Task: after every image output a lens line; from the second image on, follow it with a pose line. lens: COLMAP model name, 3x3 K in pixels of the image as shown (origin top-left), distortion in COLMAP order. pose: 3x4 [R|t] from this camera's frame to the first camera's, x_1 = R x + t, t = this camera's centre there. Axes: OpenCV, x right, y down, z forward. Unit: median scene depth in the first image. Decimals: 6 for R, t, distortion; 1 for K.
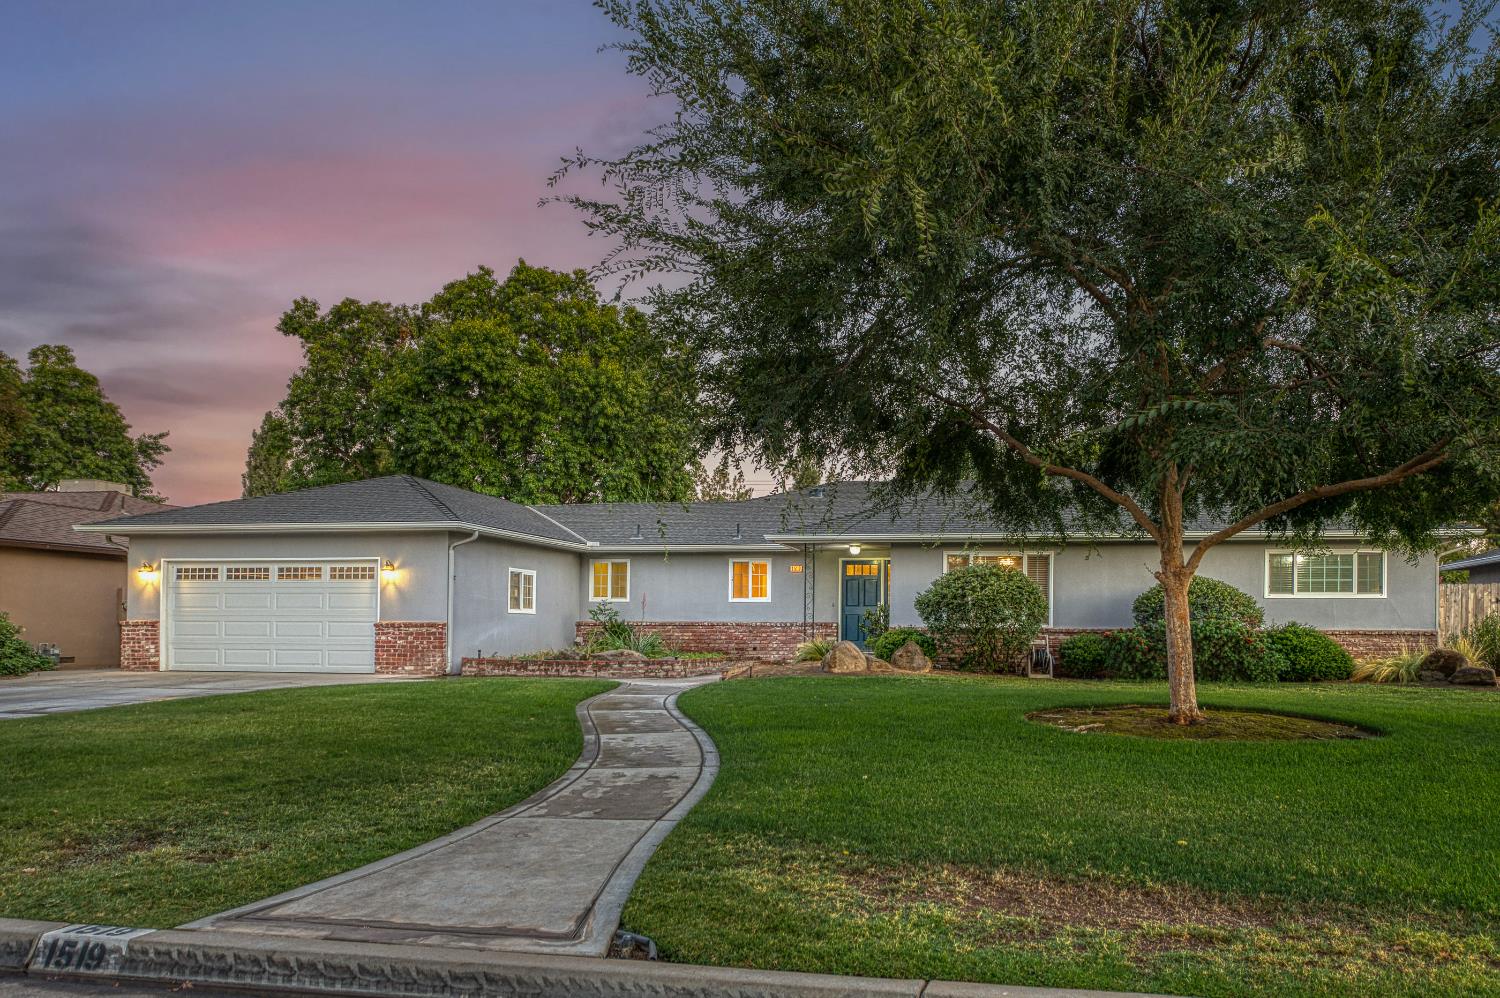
lens RADIAL K [[1004.9, 0, 909.1], [0, 1004.9, 570.4], [0, 0, 1]] dist [0.001376, -0.000774]
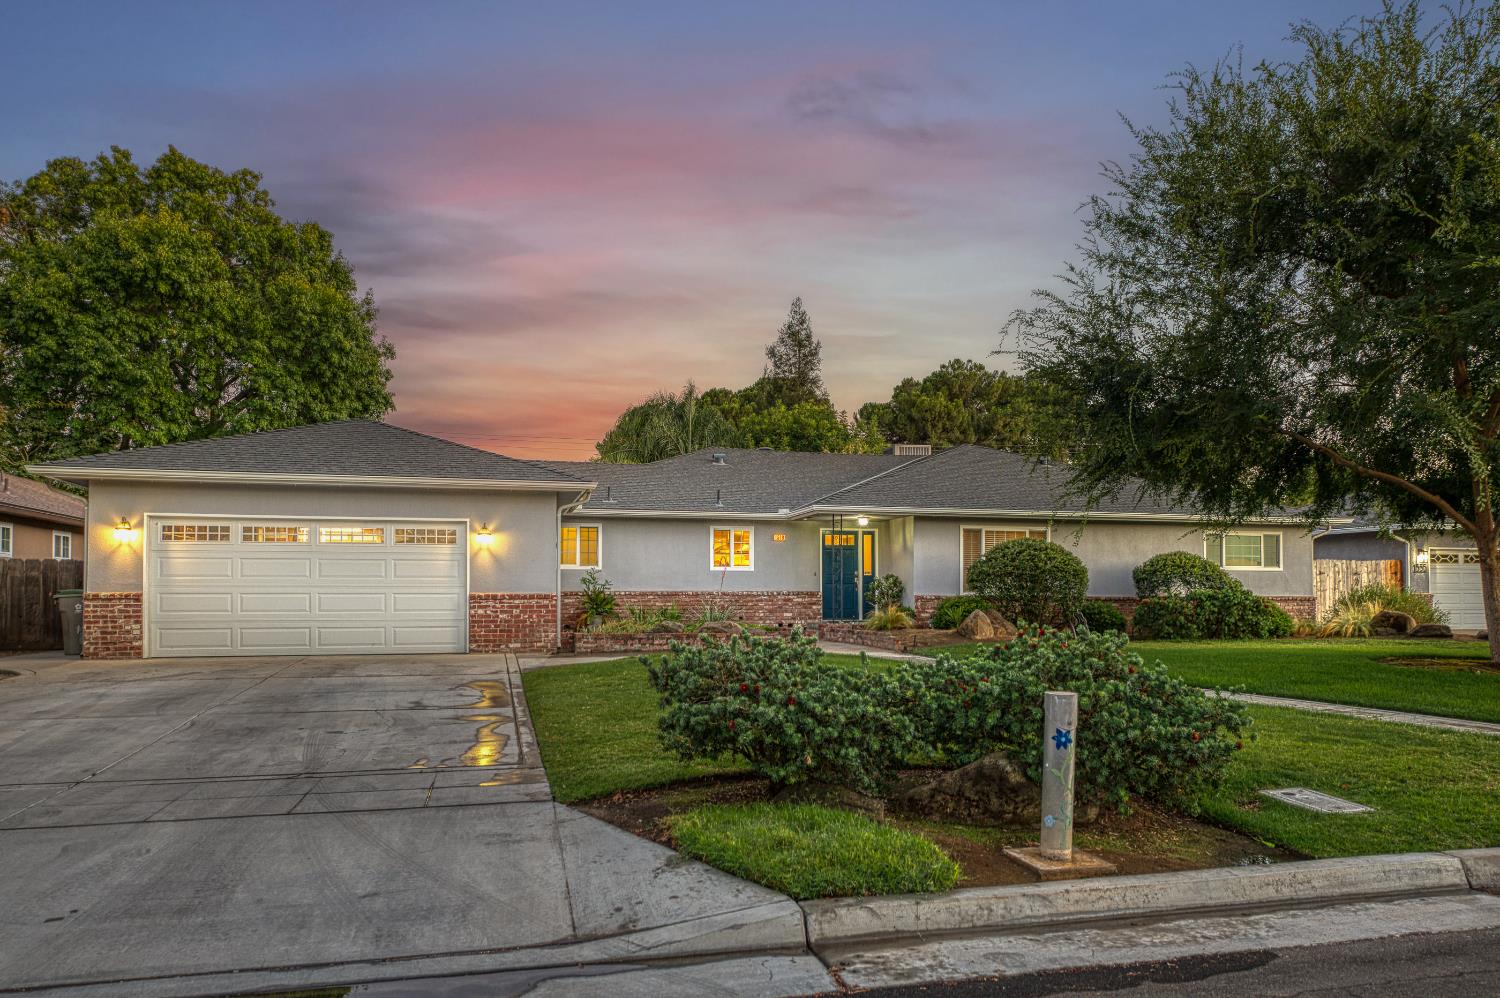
lens RADIAL K [[1047.2, 0, 749.2], [0, 1047.2, 512.6], [0, 0, 1]] dist [-0.001684, -0.002357]
pose [[0.910573, 0.027143, 0.412457, -0.649283], [-0.019685, 0.999557, -0.022322, -0.002981], [-0.412880, 0.012207, 0.910704, 0.071380]]
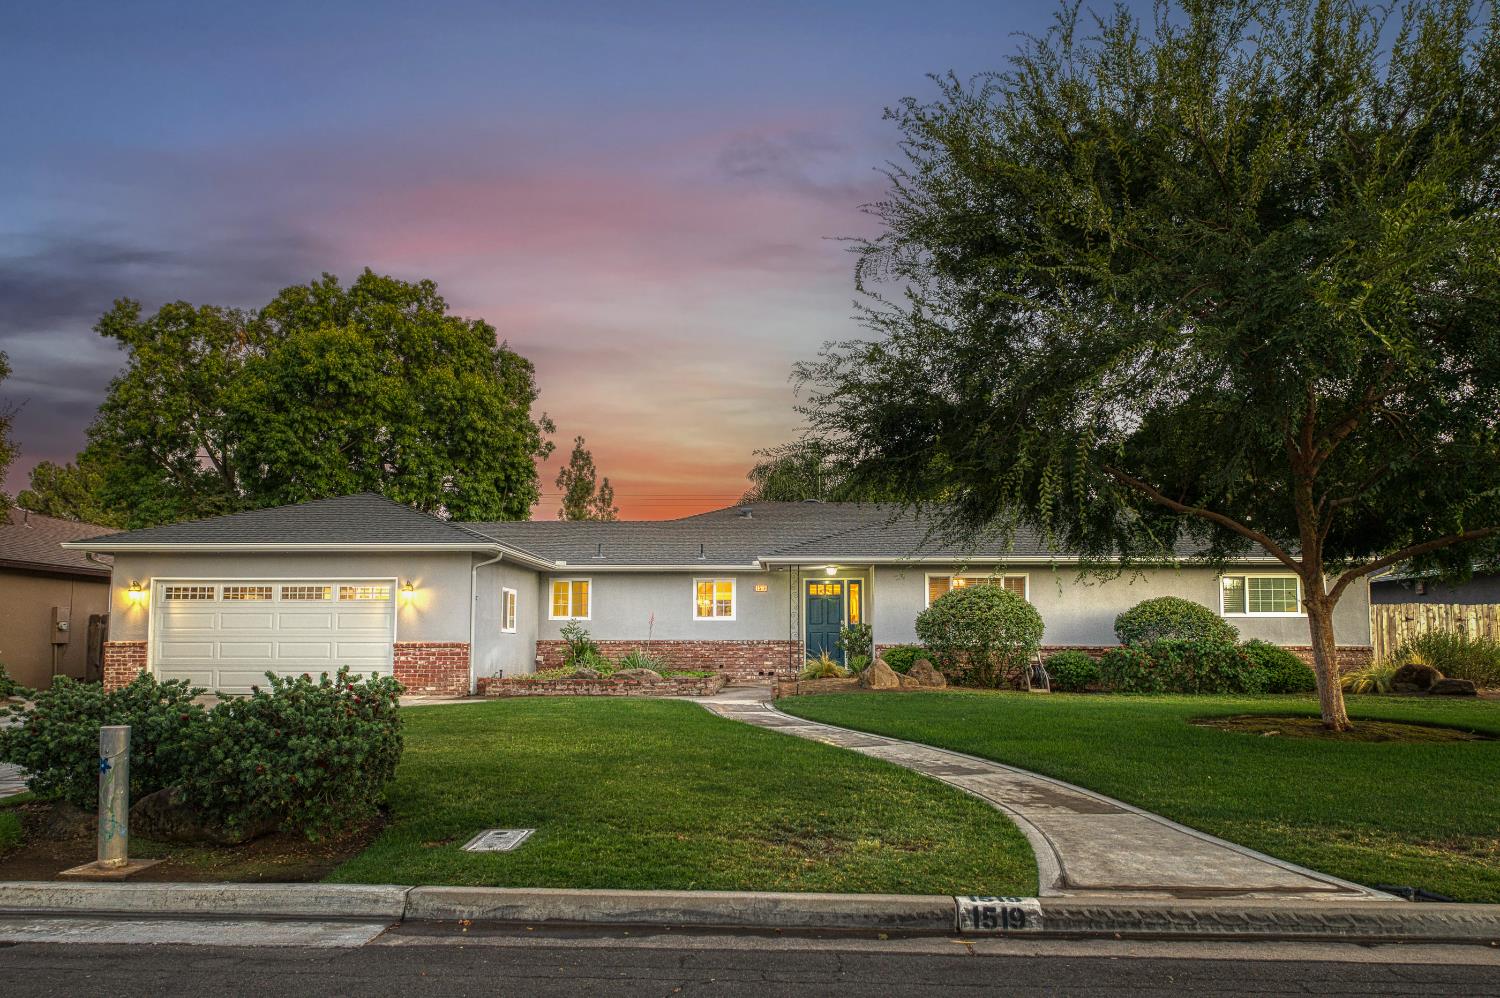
lens RADIAL K [[1033.2, 0, 750.0], [0, 1033.2, 499.0], [0, 0, 1]] dist [0.001664, -0.000651]
pose [[0.992299, 0.012972, 0.123182, -0.291723], [-0.003146, 0.996820, -0.079627, -0.009578], [-0.123823, 0.078627, 0.989184, -0.067585]]
